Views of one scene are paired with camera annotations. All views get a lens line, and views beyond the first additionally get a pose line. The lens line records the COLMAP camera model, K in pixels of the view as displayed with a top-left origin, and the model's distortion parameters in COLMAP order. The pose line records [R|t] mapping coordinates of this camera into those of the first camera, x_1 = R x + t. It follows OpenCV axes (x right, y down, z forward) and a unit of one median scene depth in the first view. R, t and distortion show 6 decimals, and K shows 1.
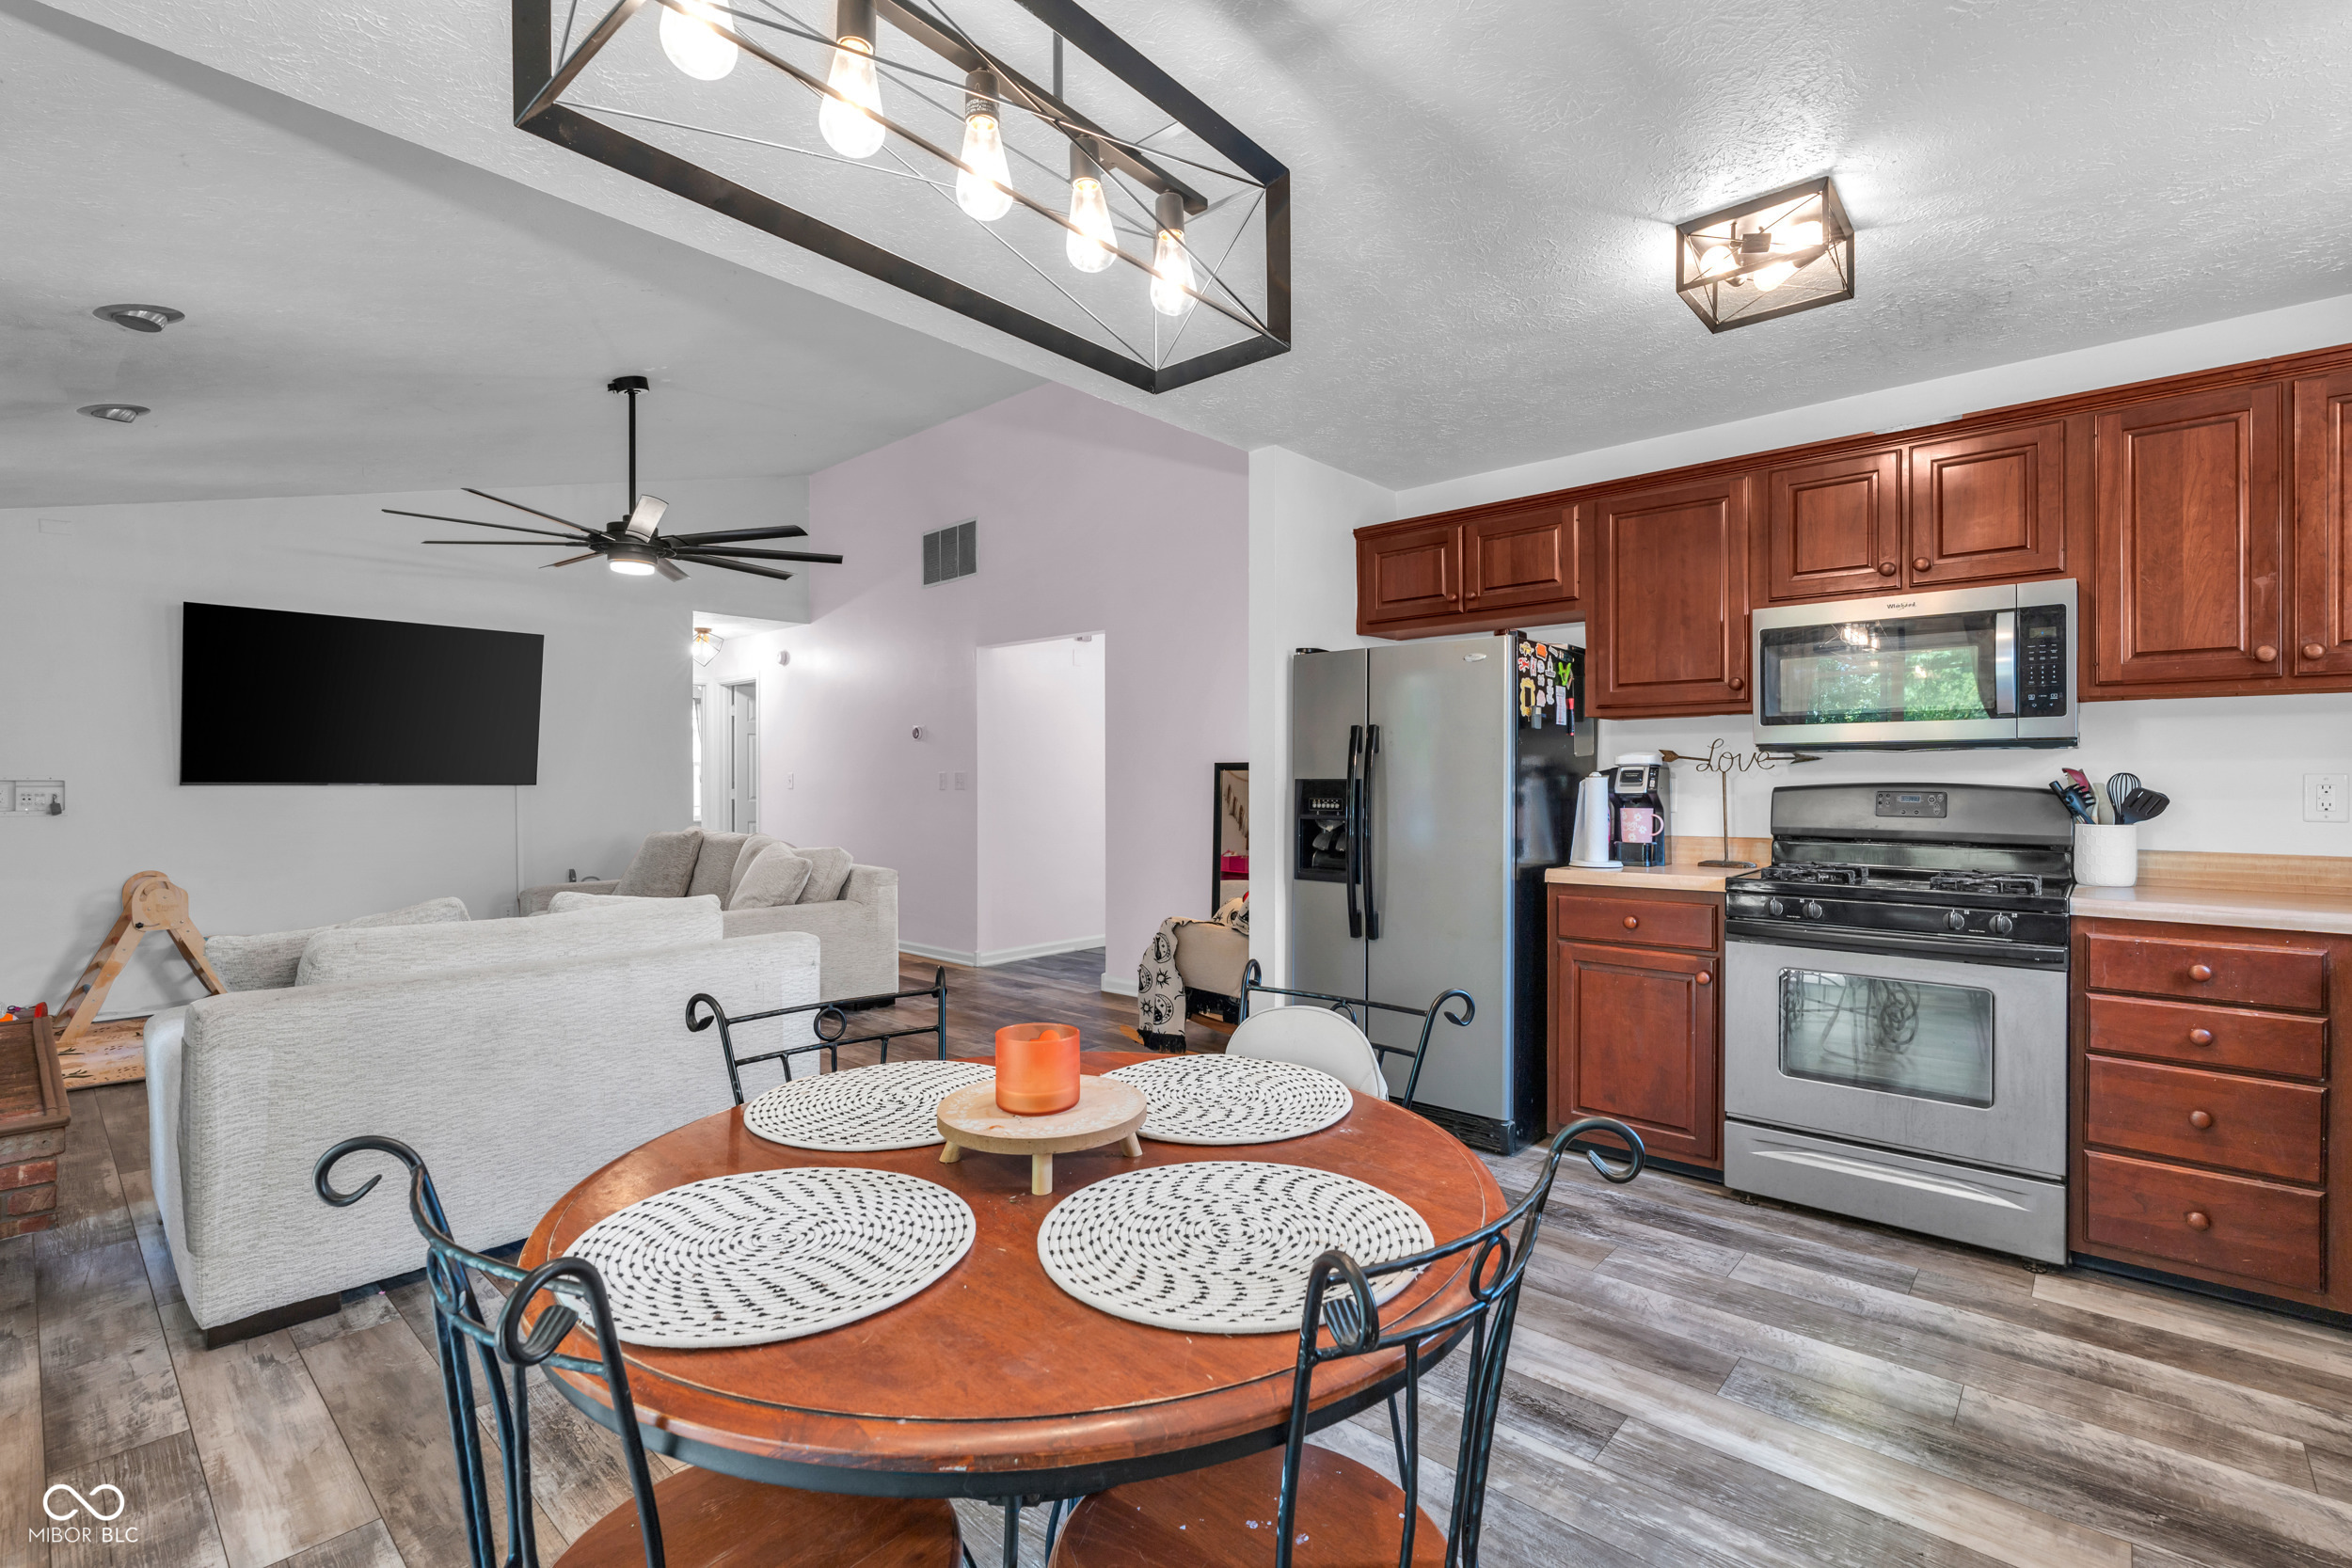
lens RADIAL K [[1076.2, 0, 1181.2], [0, 1076.2, 779.8], [0, 0, 1]] dist [-0.009239, 0.002514]
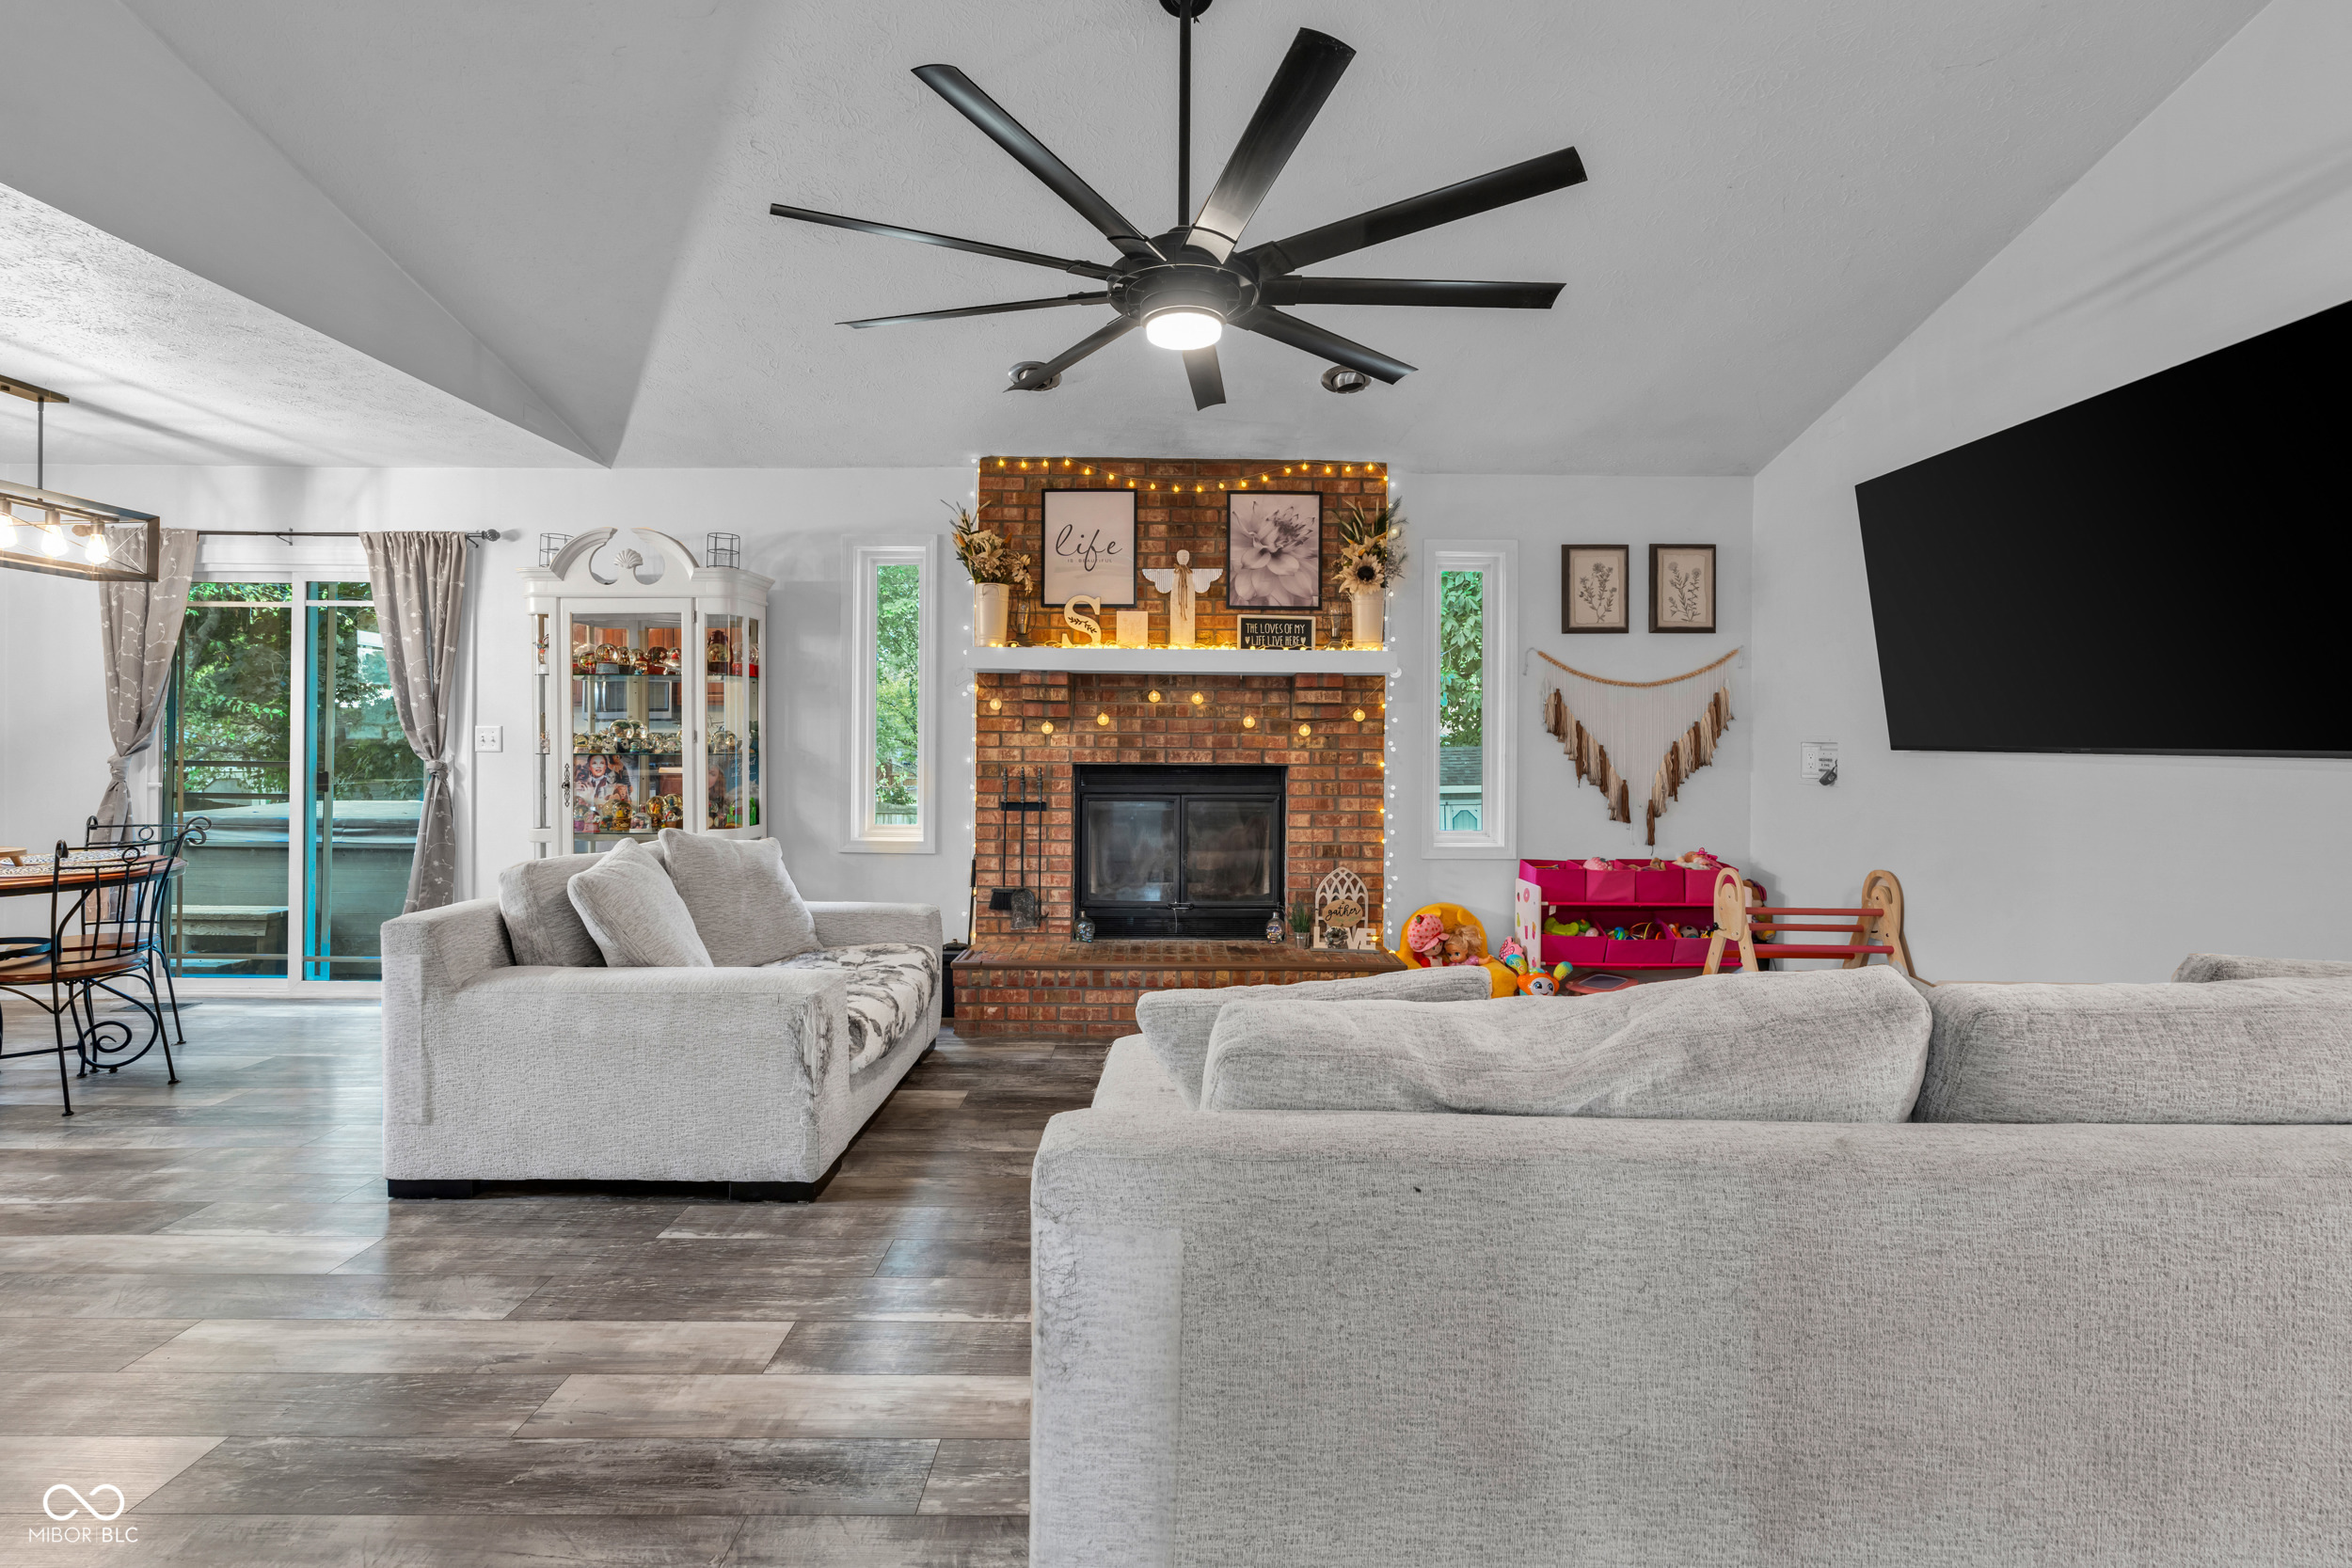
lens RADIAL K [[1076.2, 0, 1185.2], [0, 1076.2, 737.1], [0, 0, 1]] dist [-0.009239, 0.002514]
pose [[-0.745695, -0.006381, -0.666257, -0.142583], [-0.005193, 0.999979, -0.003765, 0.001509], [0.666267, 0.000652, -0.745713, 1.210654]]
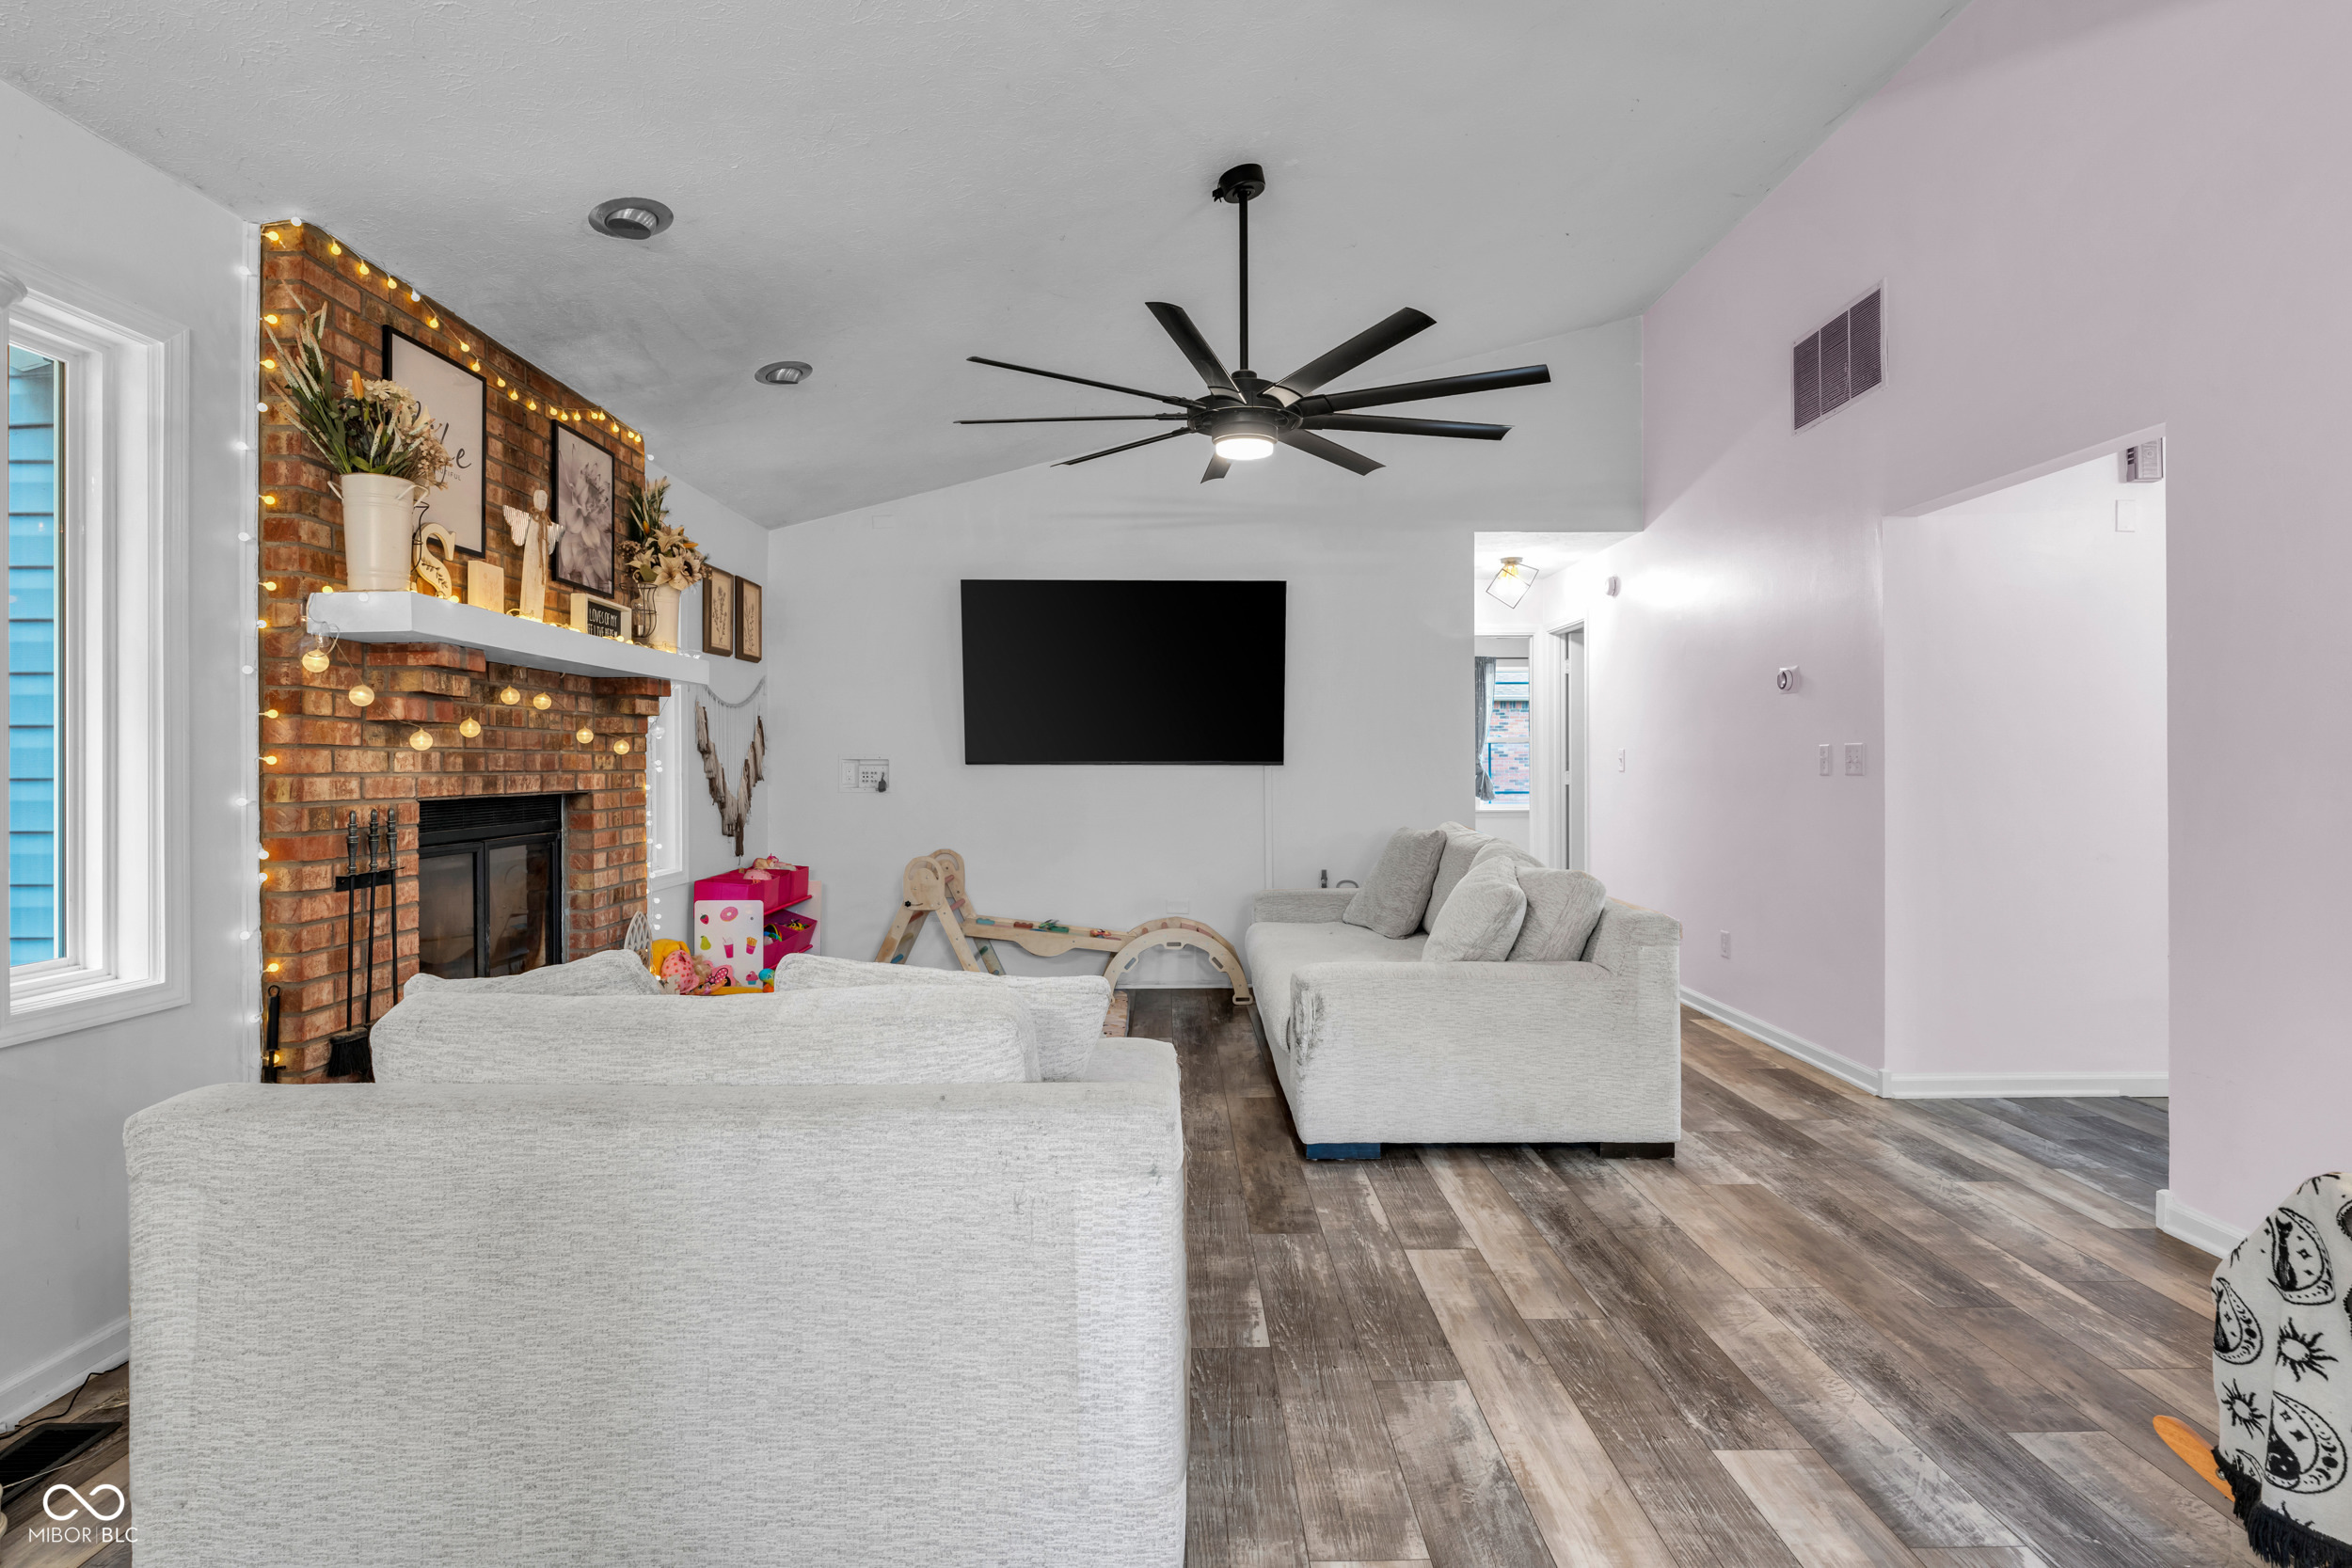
lens RADIAL K [[1171.7, 0, 1187.1], [0, 1171.7, 761.6], [0, 0, 1]] dist [-0.010360, 0.003983]
pose [[0.674698, -0.000201, -0.738094, 0.012971], [0.001191, 0.999999, 0.000816, 0.001286], [0.738093, -0.001430, 0.674697, 0.413252]]
